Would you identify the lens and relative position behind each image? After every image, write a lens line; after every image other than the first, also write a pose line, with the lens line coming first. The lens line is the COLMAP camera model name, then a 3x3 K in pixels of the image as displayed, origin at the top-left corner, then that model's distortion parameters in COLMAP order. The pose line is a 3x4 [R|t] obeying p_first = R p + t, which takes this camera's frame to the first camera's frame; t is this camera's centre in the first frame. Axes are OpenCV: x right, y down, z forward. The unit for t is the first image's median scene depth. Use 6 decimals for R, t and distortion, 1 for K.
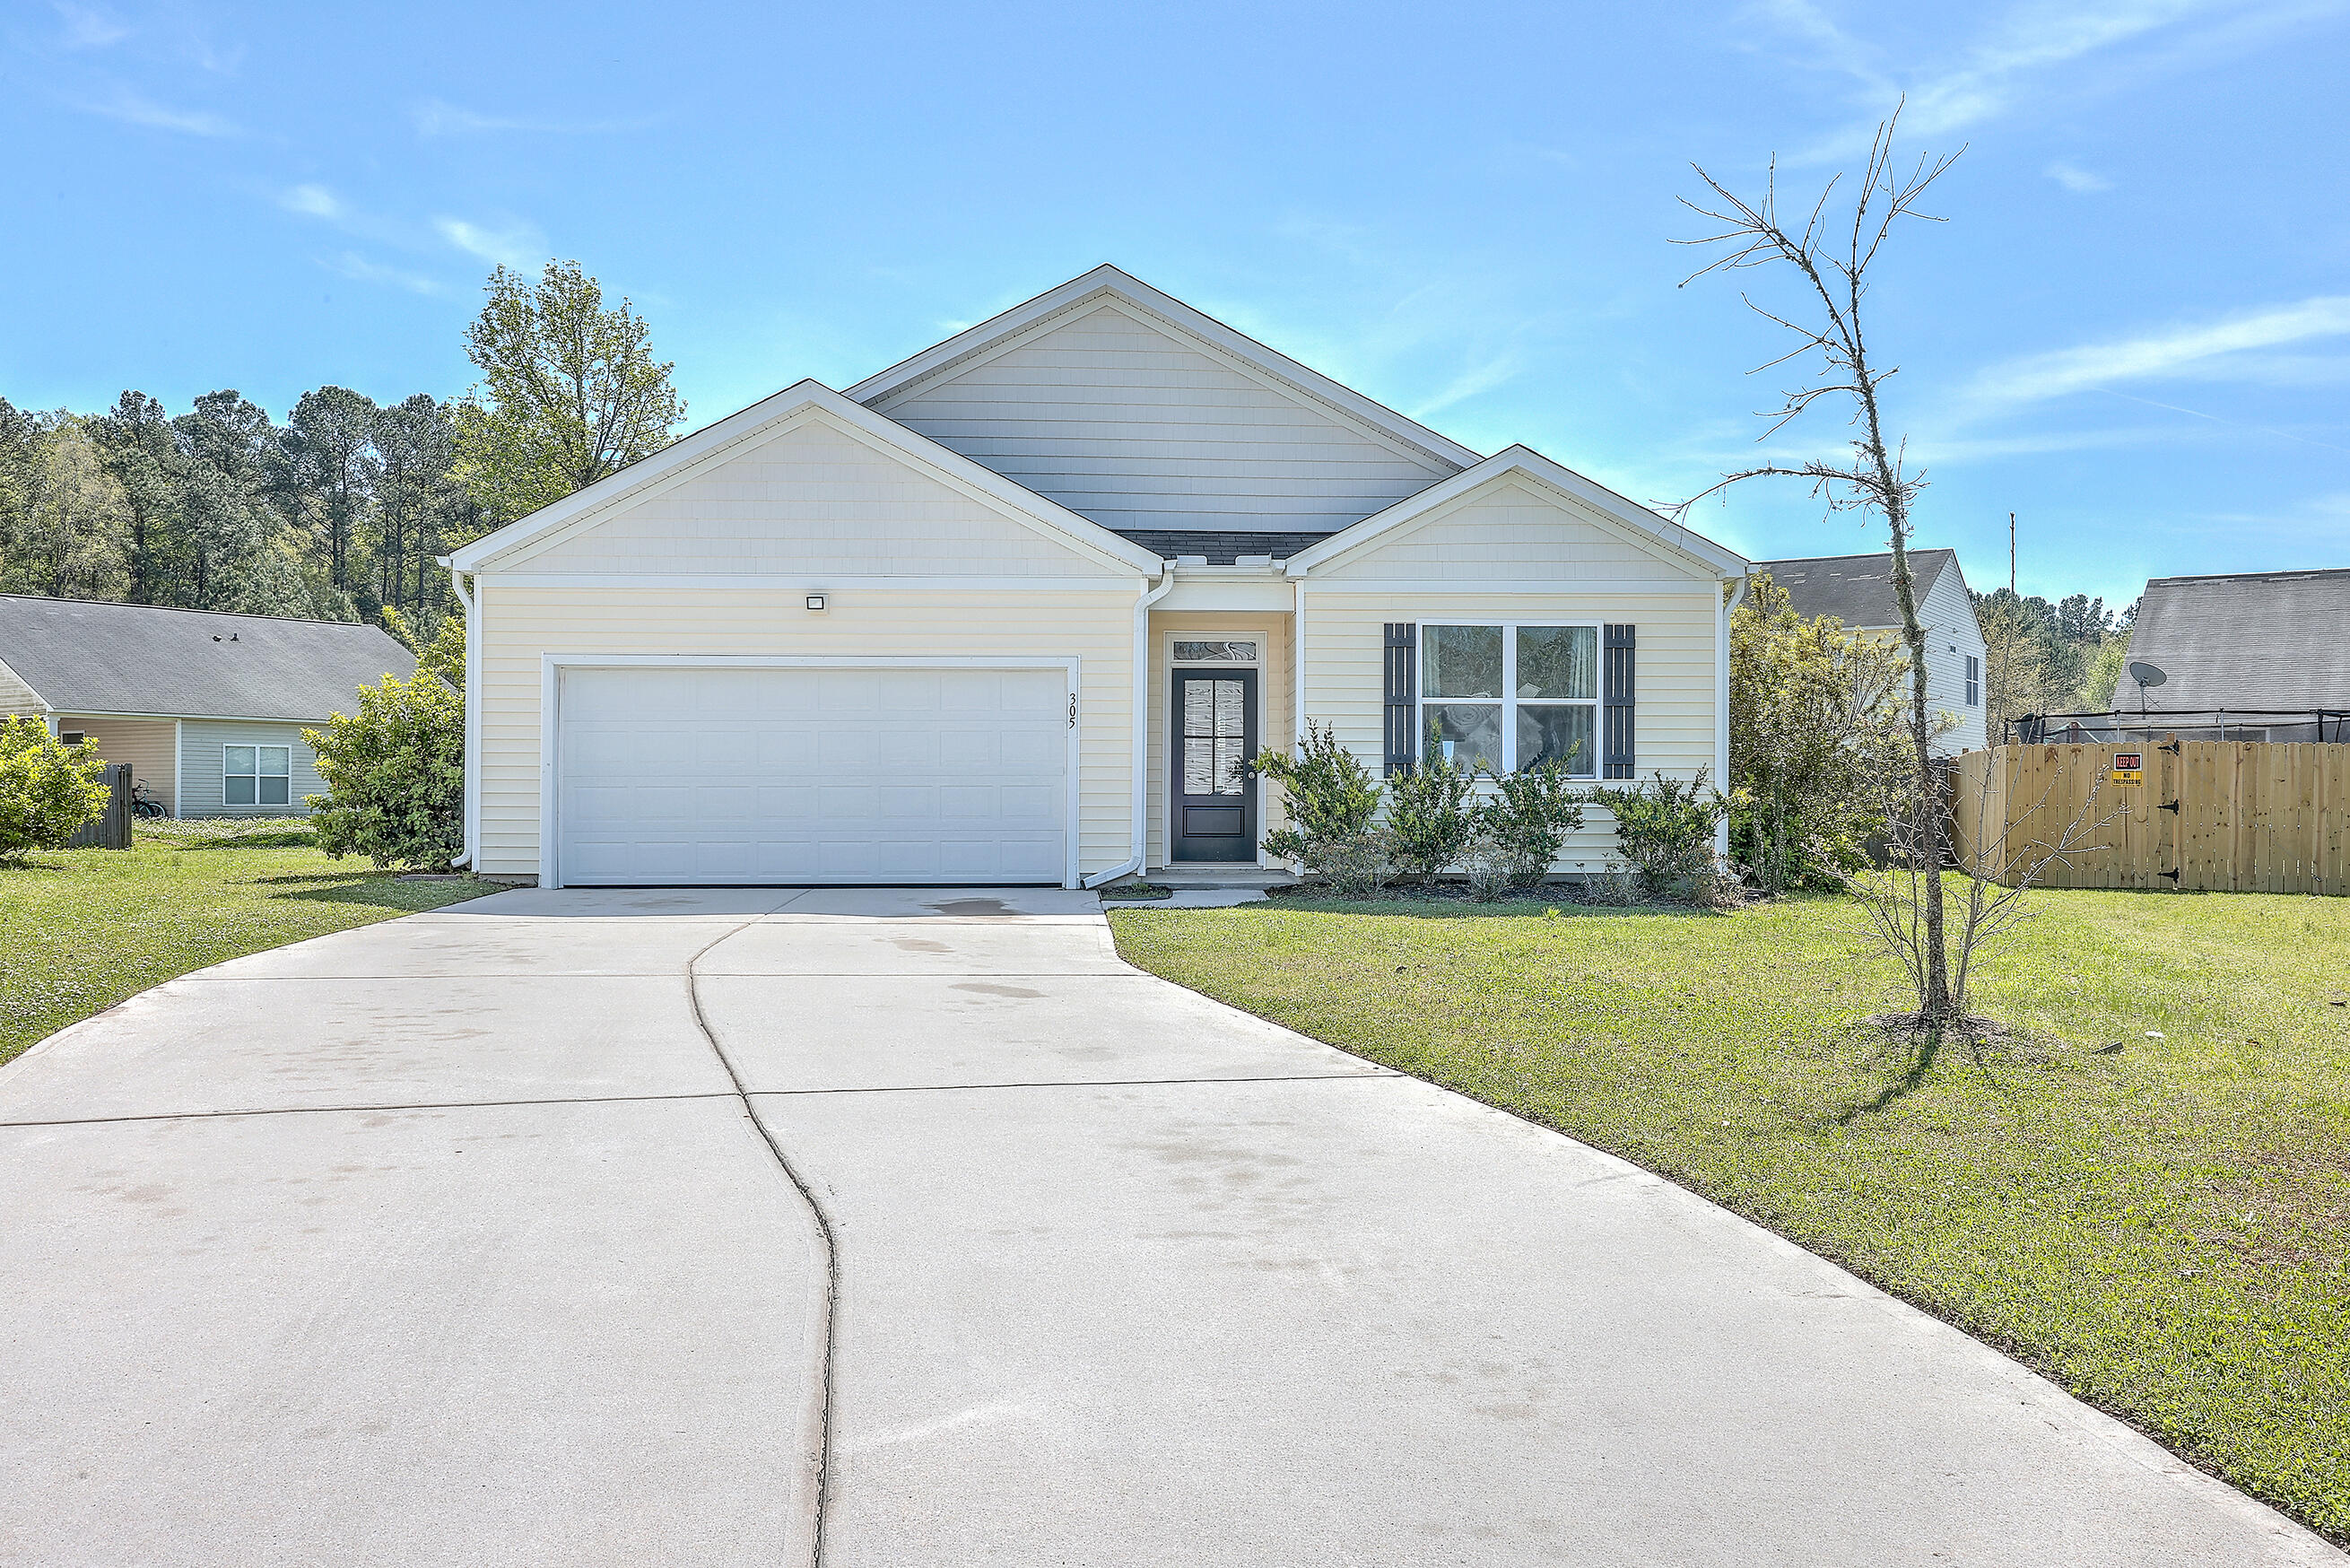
lens RADIAL K [[1927.6, 0, 1181.0], [0, 1927.6, 782.0], [0, 0, 1]] dist [0.015578, -0.002668]
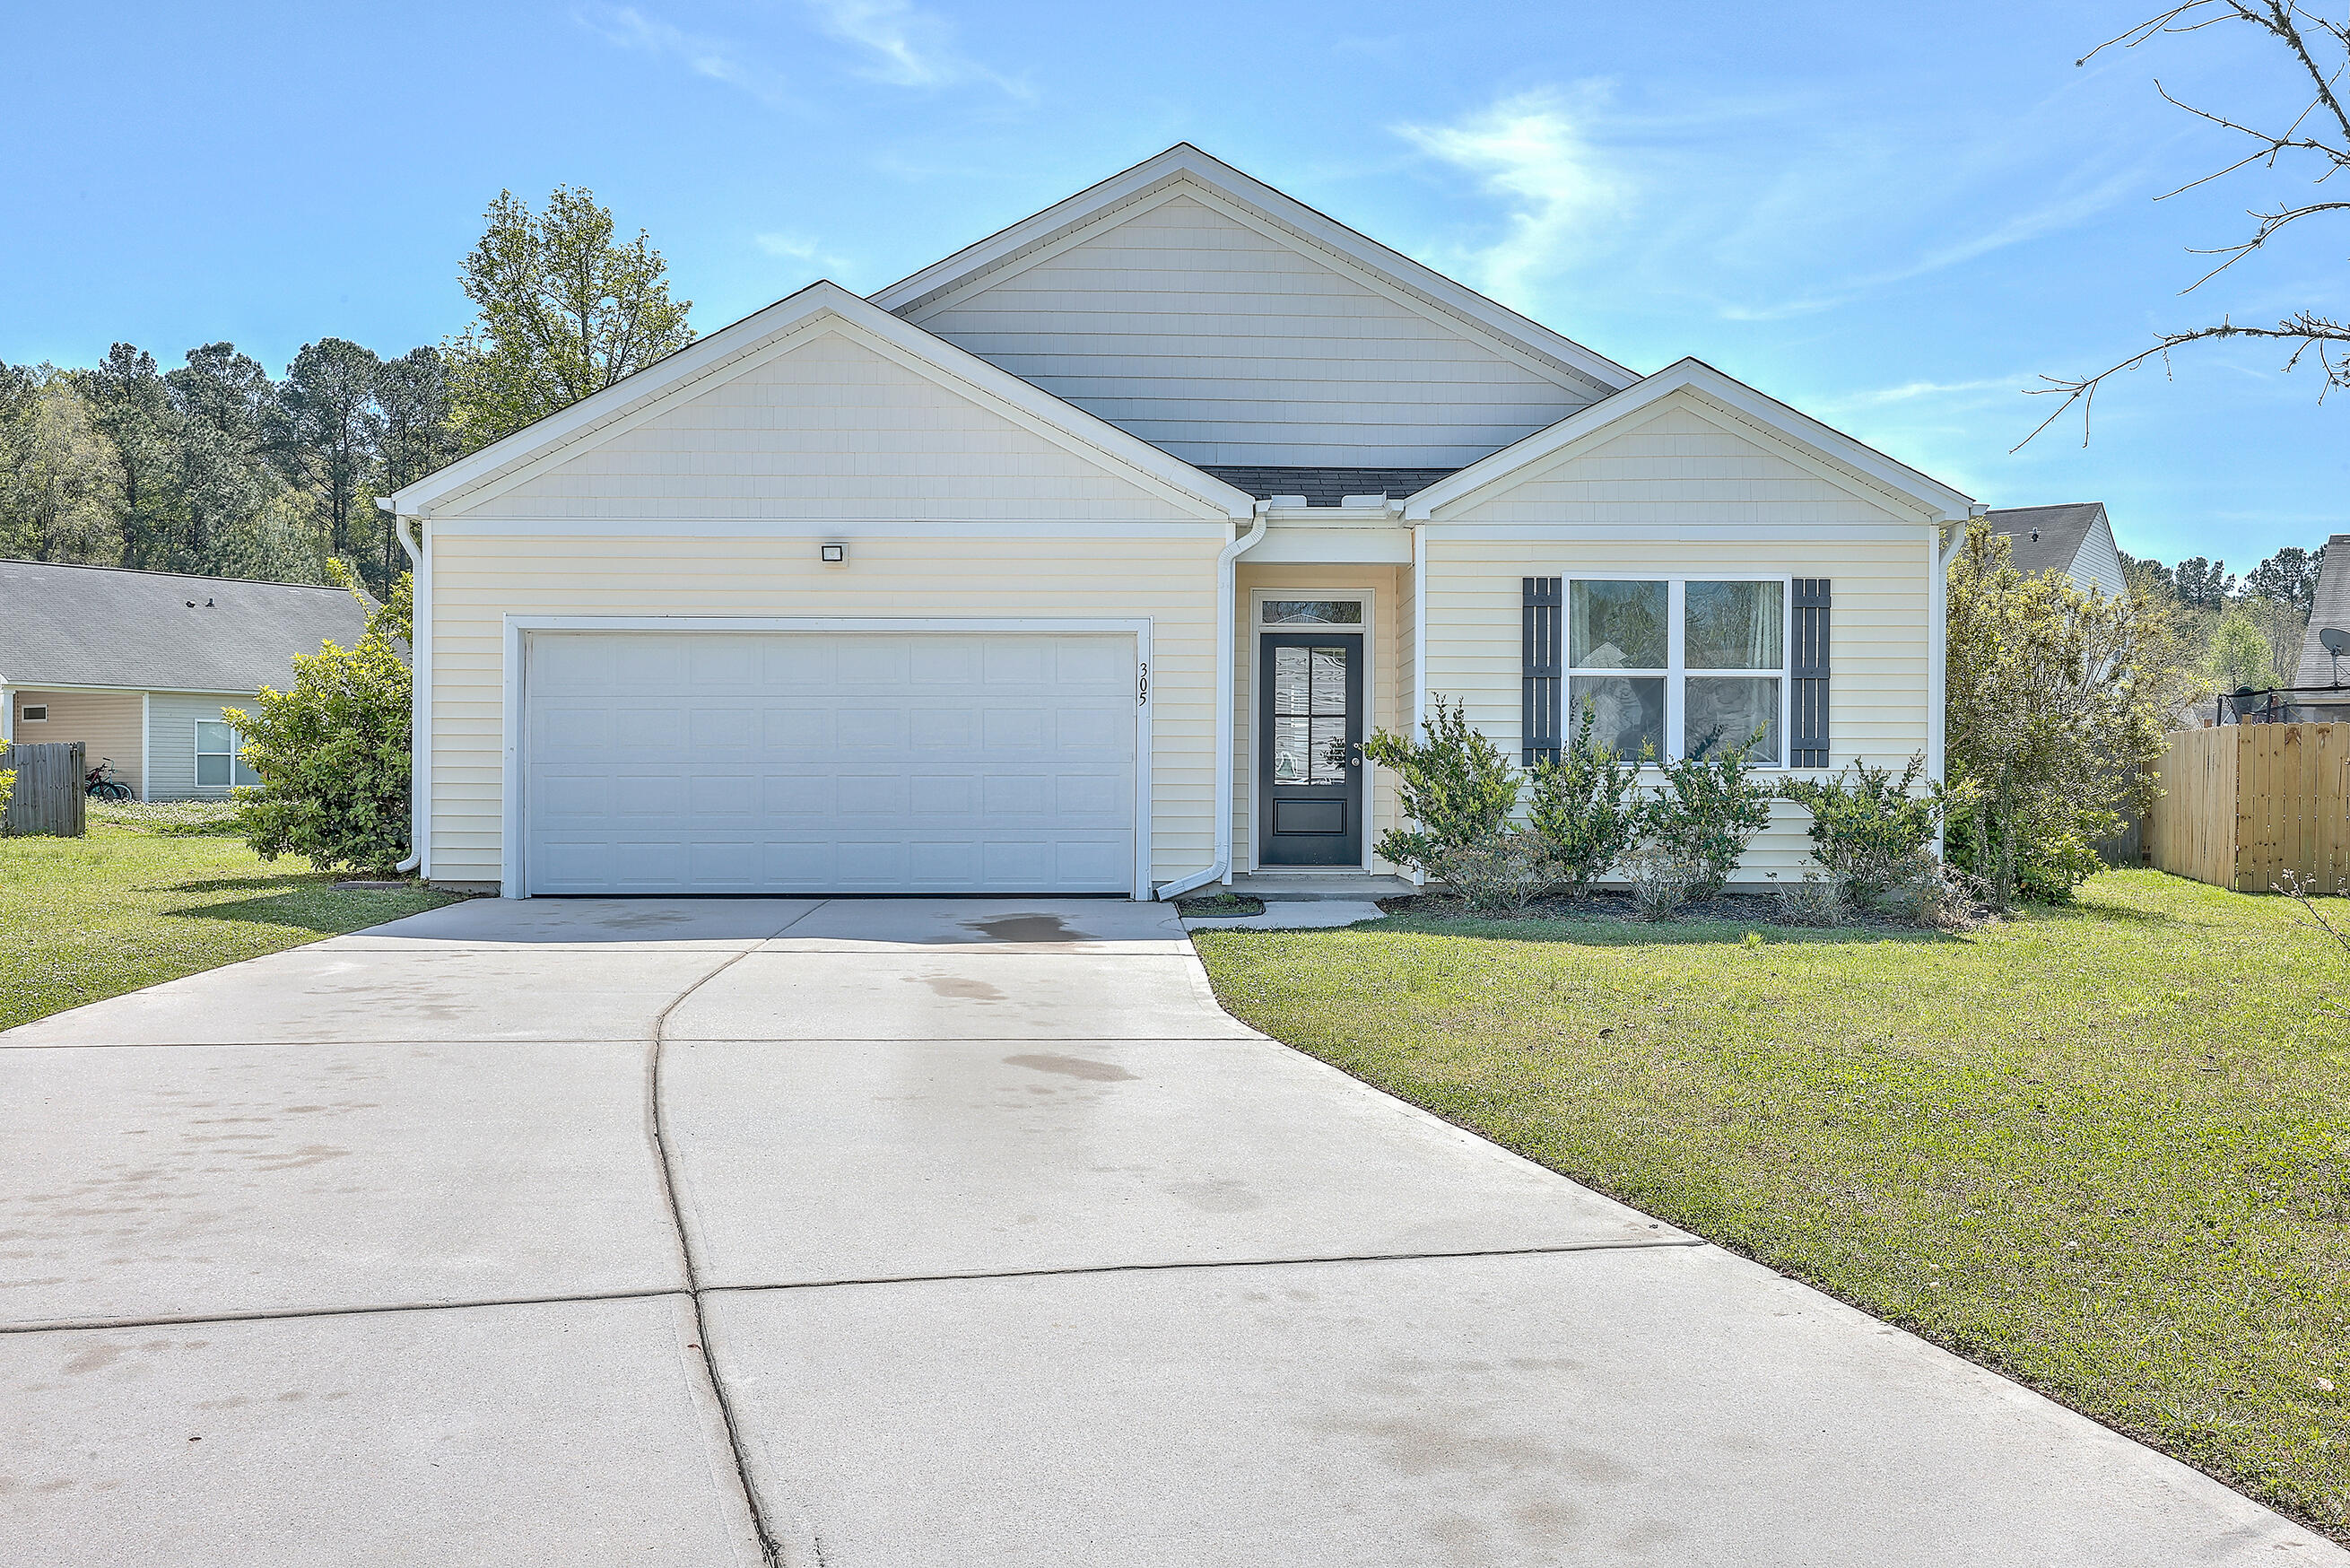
lens RADIAL K [[2018.4, 0, 1182.3], [0, 2018.4, 781.1], [0, 0, 1]] dist [0.007916, 0.004277]
pose [[0.999765, 0.001088, -0.021659, -0.020811], [-0.000829, 0.999928, 0.011936, -0.005843], [0.021670, -0.011915, 0.999694, 0.136790]]
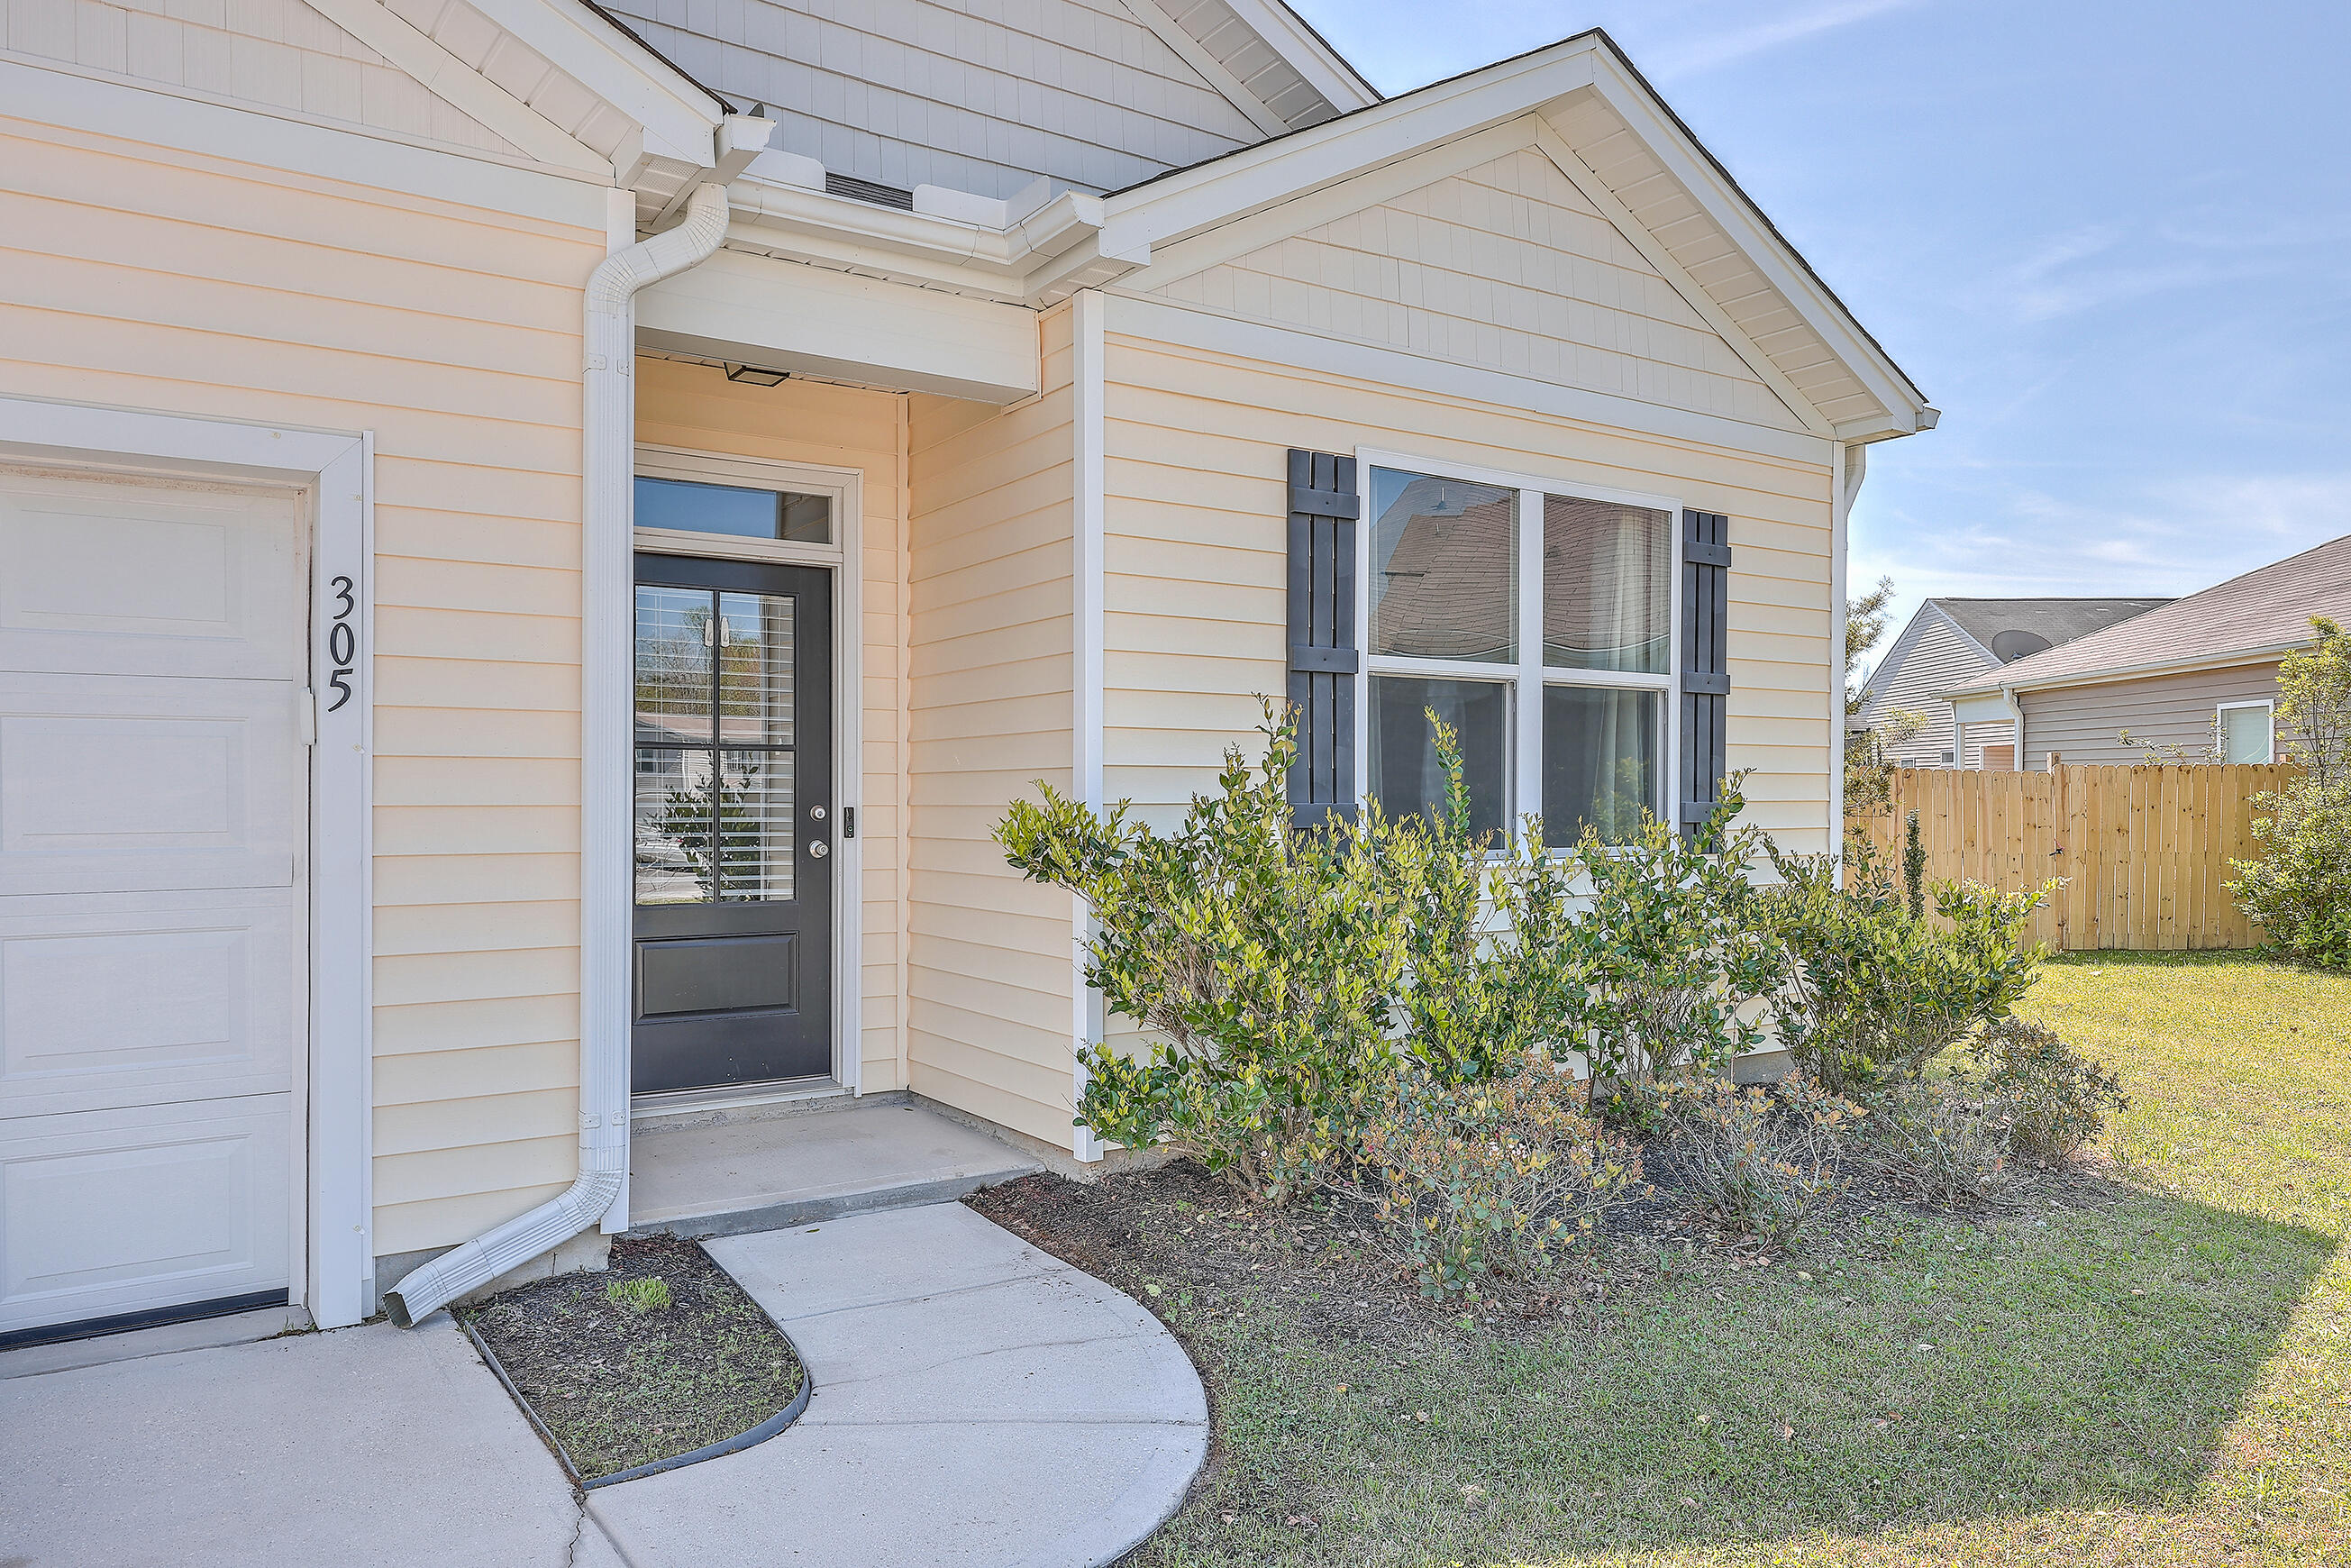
lens RADIAL K [[1577.1, 0, 1169.2], [0, 1577.1, 811.0], [0, 0, 1]] dist [0.005300, 0.000941]
pose [[0.849160, -0.007147, 0.528087, -0.073735], [-0.004387, 0.999778, 0.020585, -0.018944], [-0.528117, -0.019796, 0.848941, 0.752143]]
